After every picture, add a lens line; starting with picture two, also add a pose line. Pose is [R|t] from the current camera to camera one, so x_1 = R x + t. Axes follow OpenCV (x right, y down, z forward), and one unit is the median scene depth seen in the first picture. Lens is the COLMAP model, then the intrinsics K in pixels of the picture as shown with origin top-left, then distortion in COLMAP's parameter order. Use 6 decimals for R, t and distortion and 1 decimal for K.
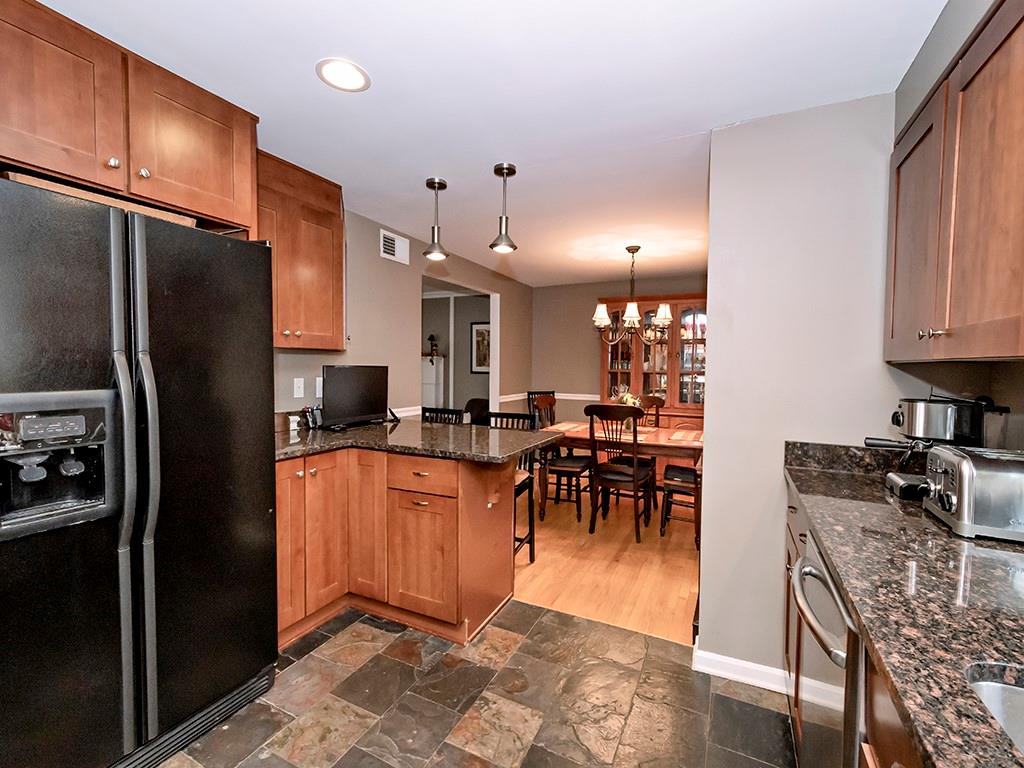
lens RADIAL K [[446.4, 0, 517.7], [0, 446.4, 378.5], [0, 0, 1]] dist [0.002821, -0.000791]
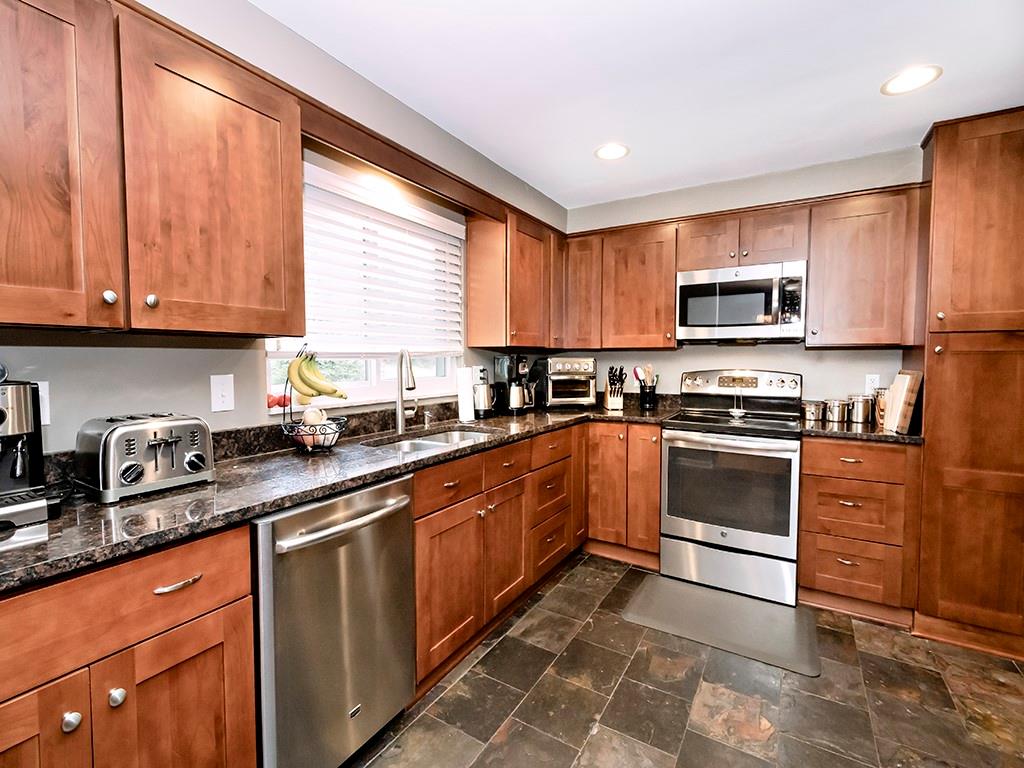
lens RADIAL K [[446.4, 0, 517.7], [0, 446.4, 378.5], [0, 0, 1]] dist [0.002821, -0.000791]
pose [[-0.994299, -0.016033, 0.105415, 0.046185], [-0.007350, 0.996585, 0.082246, -0.013290], [-0.106373, 0.081002, -0.991021, 1.127203]]
